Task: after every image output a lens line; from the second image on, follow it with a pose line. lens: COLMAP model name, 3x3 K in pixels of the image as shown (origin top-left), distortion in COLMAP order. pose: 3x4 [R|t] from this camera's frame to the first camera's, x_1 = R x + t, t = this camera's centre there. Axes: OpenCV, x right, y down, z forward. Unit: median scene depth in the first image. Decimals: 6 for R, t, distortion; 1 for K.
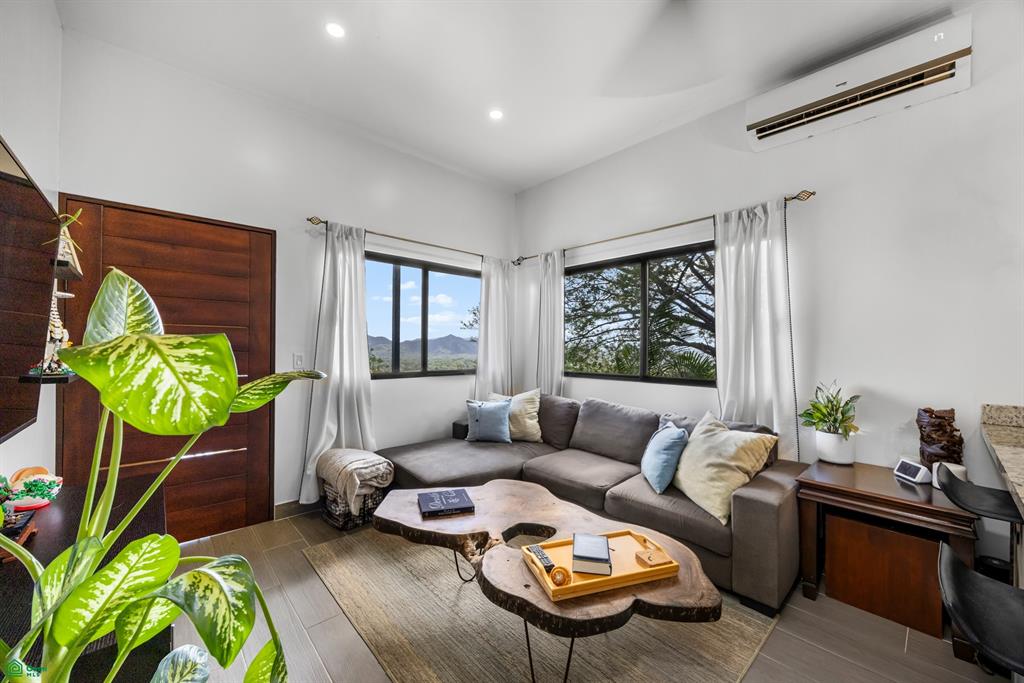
lens RADIAL K [[394.8, 0, 516.4], [0, 394.8, 344.8], [0, 0, 1]] dist [0.000435, -0.001080]
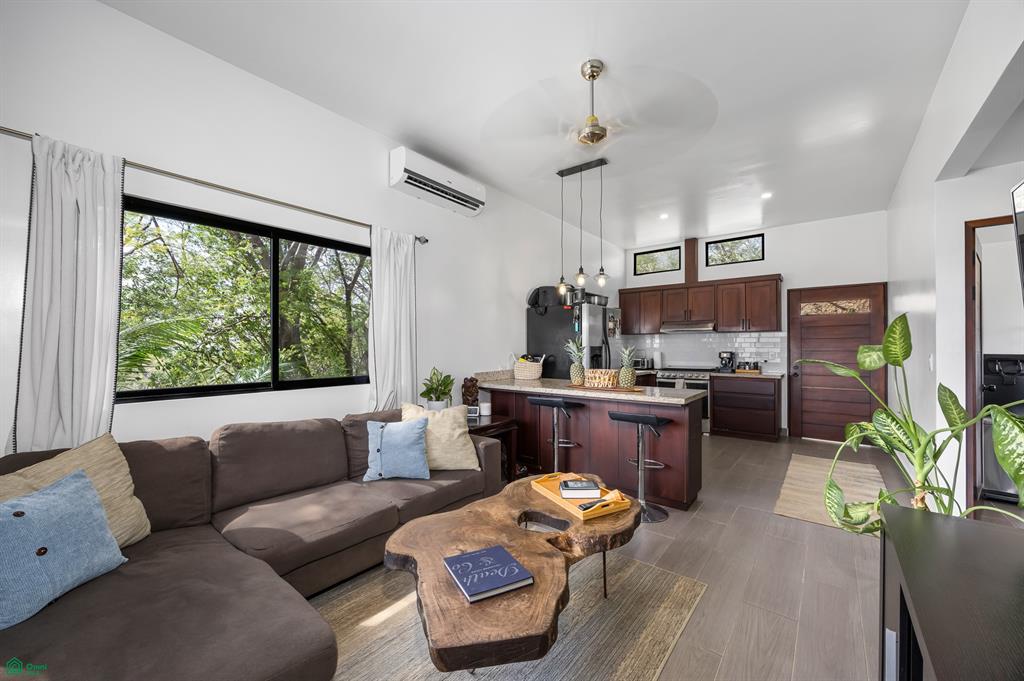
lens RADIAL K [[394.8, 0, 515.3], [0, 394.8, 348.5], [0, 0, 1]] dist [0.000435, -0.001080]
pose [[-0.155579, -0.008312, 0.987789, -0.771713], [-0.002813, 0.999964, 0.007972, 0.002257], [-0.987820, -0.001538, -0.155596, 0.939940]]
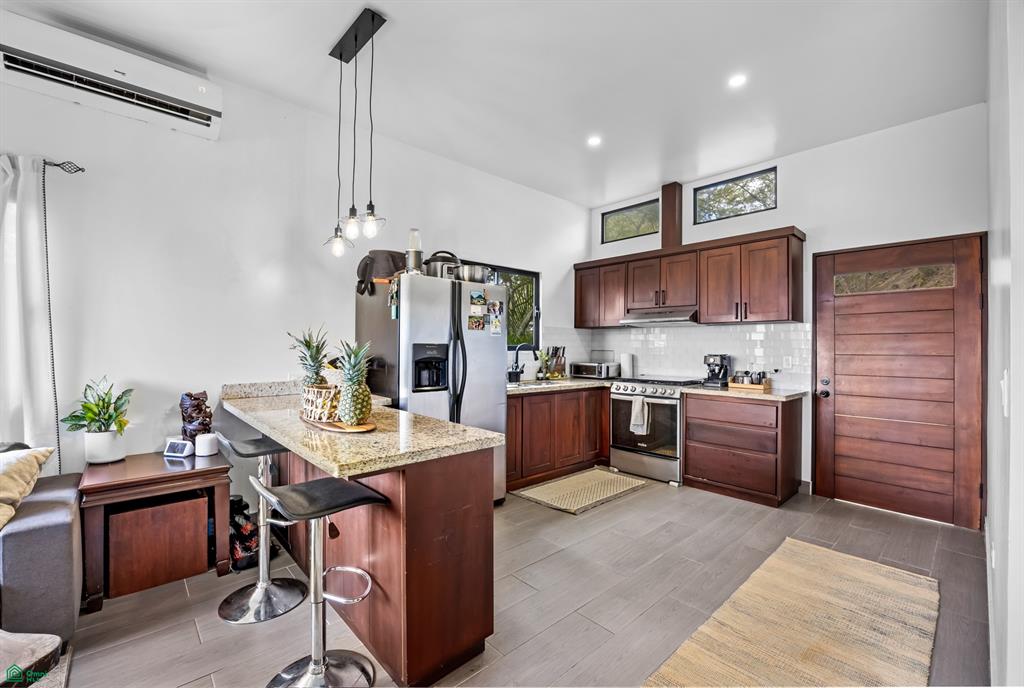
lens RADIAL K [[433.7, 0, 514.0], [0, 433.7, 345.1], [0, 0, 1]] dist [-0.012414, -0.000043]
pose [[-0.006906, -0.002824, 0.999972, -0.231914], [-0.009084, 0.999955, 0.002761, 0.003307], [-0.999935, -0.009064, -0.006932, 0.022906]]
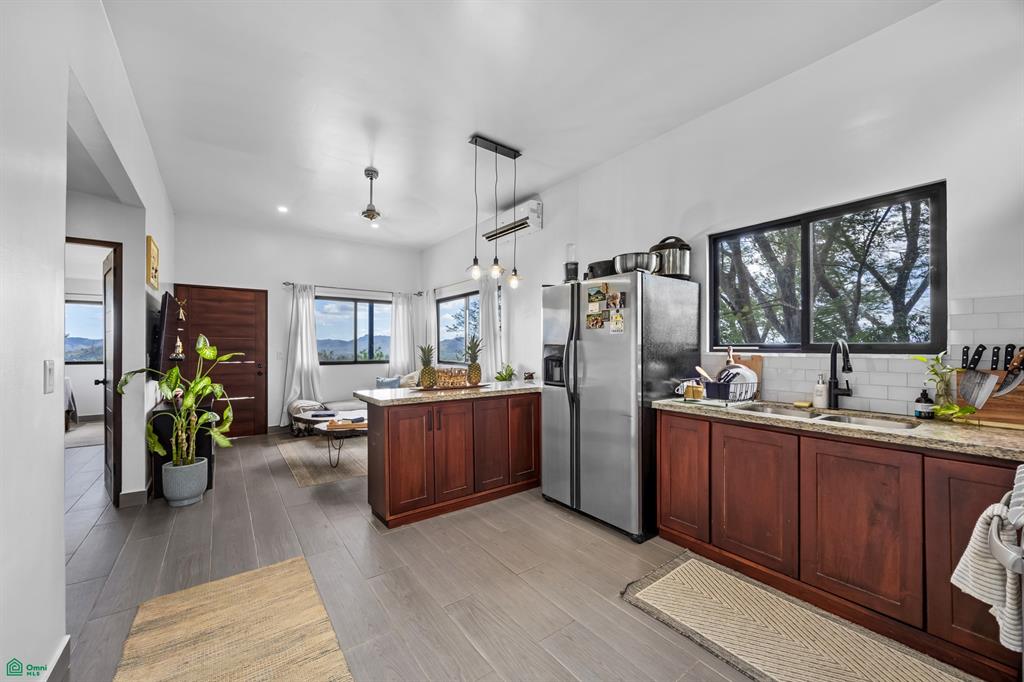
lens RADIAL K [[394.8, 0, 512.6], [0, 394.8, 343.2], [0, 0, 1]] dist [0.000435, -0.001080]
pose [[0.994446, -0.011554, -0.104615, 1.040170], [0.011168, 0.999928, -0.004280, 0.005524], [0.104657, 0.003088, 0.994504, -1.077331]]
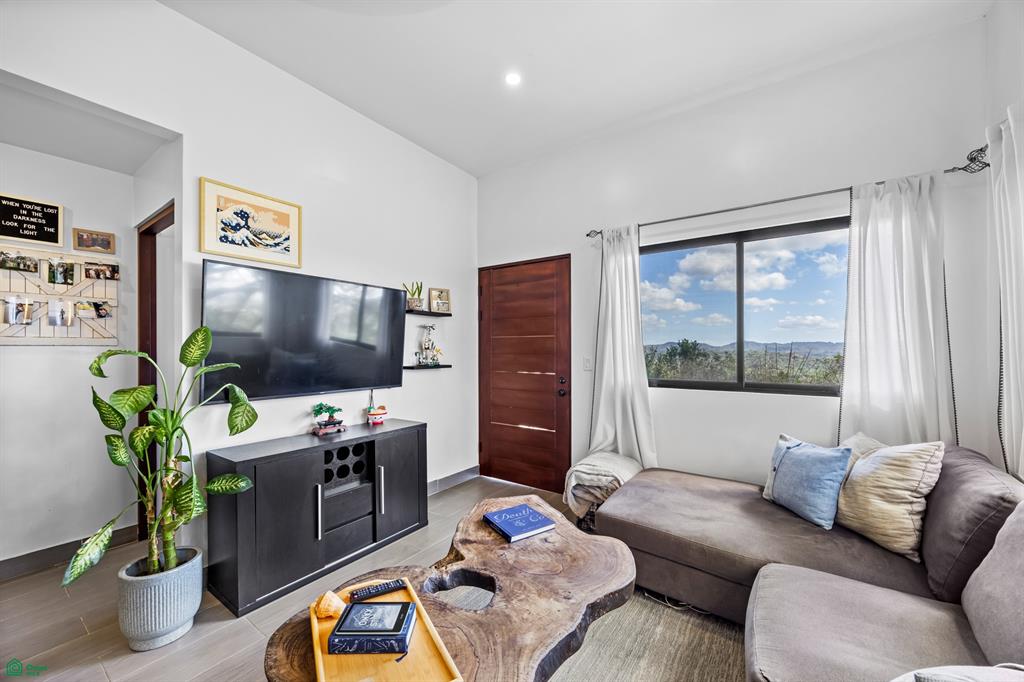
lens RADIAL K [[394.8, 0, 508.3], [0, 394.8, 343.0], [0, 0, 1]] dist [0.000435, -0.001080]
pose [[0.205874, -0.022252, -0.978325, 0.633723], [0.011236, 0.999729, -0.020374, 0.005400], [0.978514, -0.006798, 0.206068, 0.703984]]
